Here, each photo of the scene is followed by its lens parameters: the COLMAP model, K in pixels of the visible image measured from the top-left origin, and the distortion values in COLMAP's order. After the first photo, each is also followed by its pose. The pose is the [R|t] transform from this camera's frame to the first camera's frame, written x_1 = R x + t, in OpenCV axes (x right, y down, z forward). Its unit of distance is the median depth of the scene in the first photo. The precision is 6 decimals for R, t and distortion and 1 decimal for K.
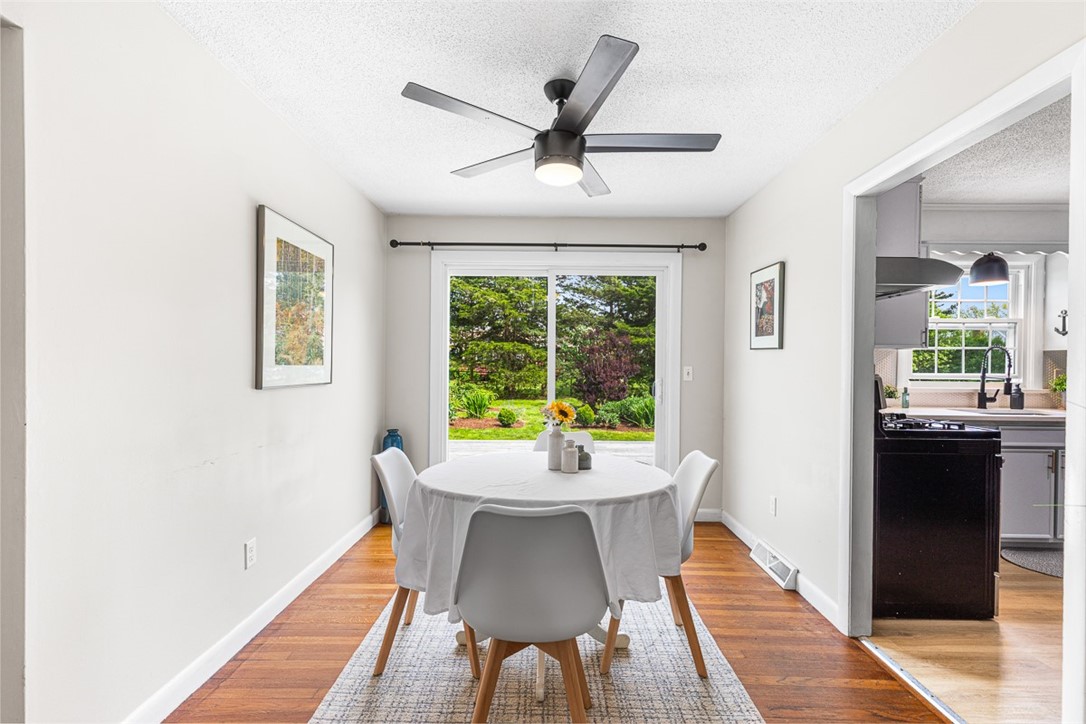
lens RADIAL K [[489.0, 0, 545.3], [0, 489.0, 369.2], [0, 0, 1]] dist [0.012202, -0.000897]
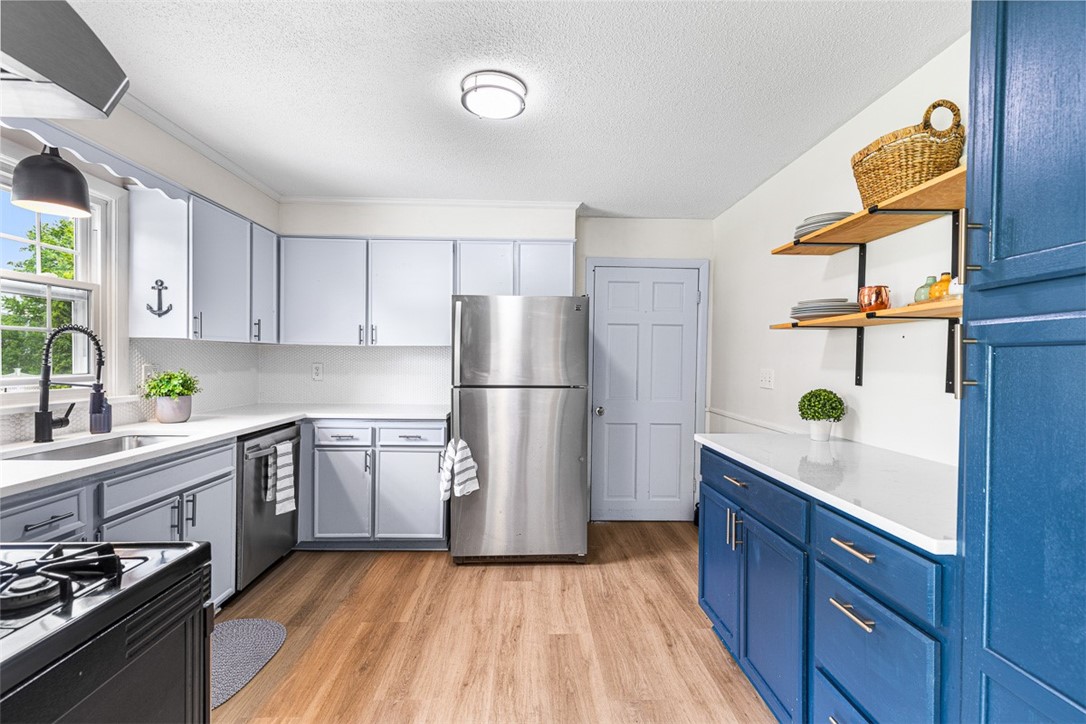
lens RADIAL K [[489.0, 0, 542.2], [0, 489.0, 367.5], [0, 0, 1]] dist [0.012202, -0.000897]
pose [[-0.034620, -0.028868, 0.998984, 0.329145], [-0.003889, 0.999579, 0.028750, -0.018335], [-0.999393, -0.002890, -0.034717, 0.475558]]
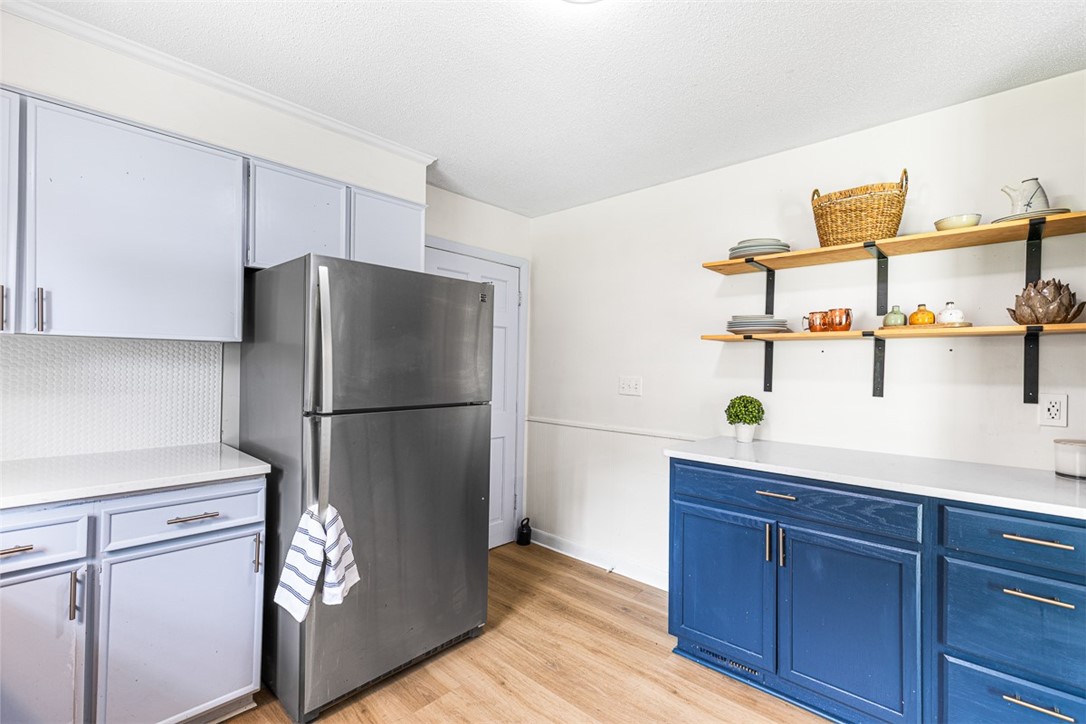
lens RADIAL K [[489.0, 0, 543.8], [0, 489.0, 368.3], [0, 0, 1]] dist [0.012202, -0.000897]
pose [[-0.735308, -0.026300, 0.677223, 0.661100], [-0.020632, 0.999652, 0.016419, -0.018499], [-0.677419, -0.001899, -0.735595, 0.780734]]
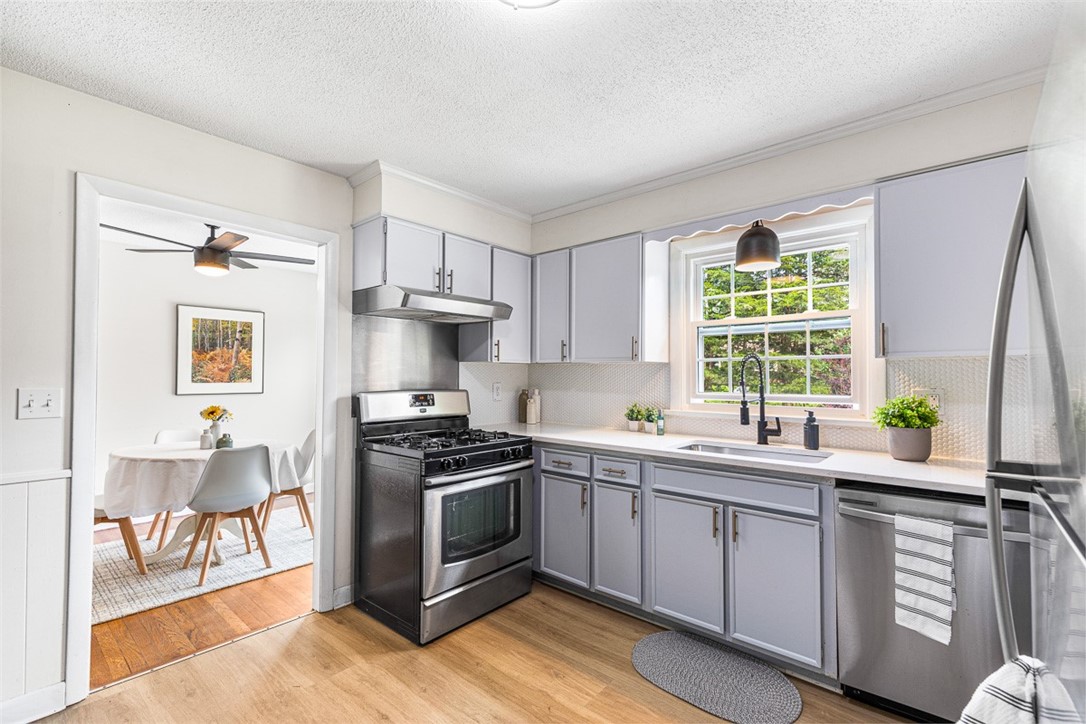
lens RADIAL K [[489.0, 0, 547.4], [0, 489.0, 366.6], [0, 0, 1]] dist [0.012202, -0.000897]
pose [[0.761370, -0.021999, -0.647944, 1.109275], [-0.004548, 0.999218, -0.039269, -0.001685], [0.648302, 0.032845, 0.760675, 0.263612]]
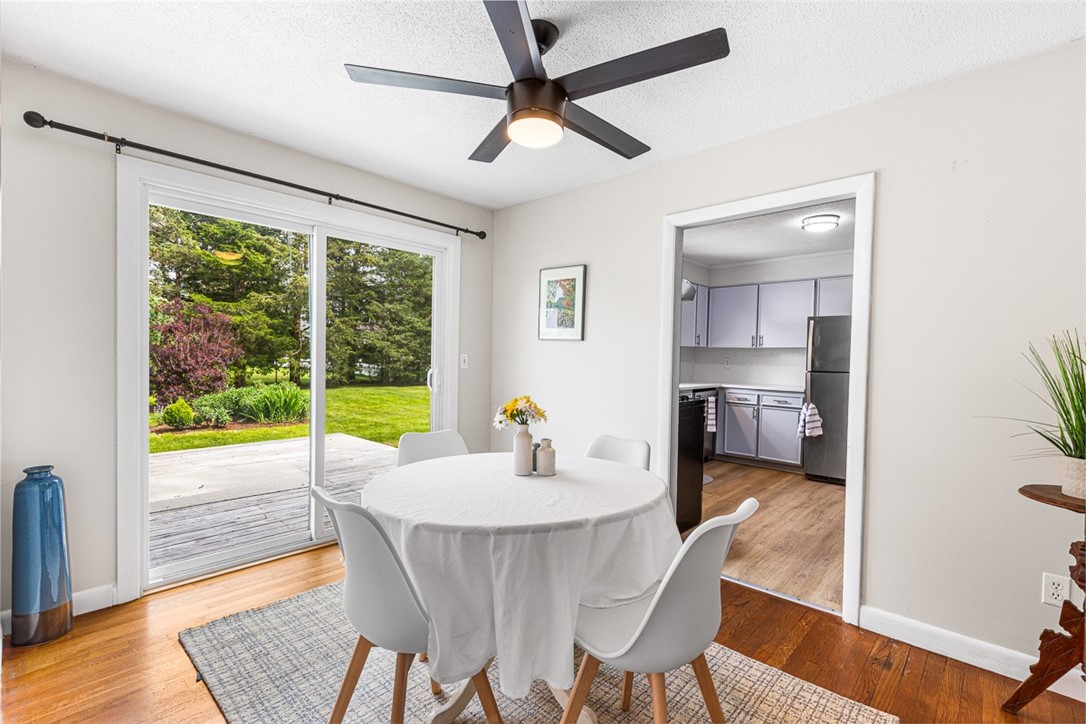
lens RADIAL K [[489.0, 0, 545.2], [0, 489.0, 369.8], [0, 0, 1]] dist [0.012202, -0.000897]
pose [[0.673184, -0.018719, 0.739238, -0.336543], [-0.006038, 0.999507, 0.030807, -0.005312], [-0.739450, -0.025203, 0.672739, 0.222679]]
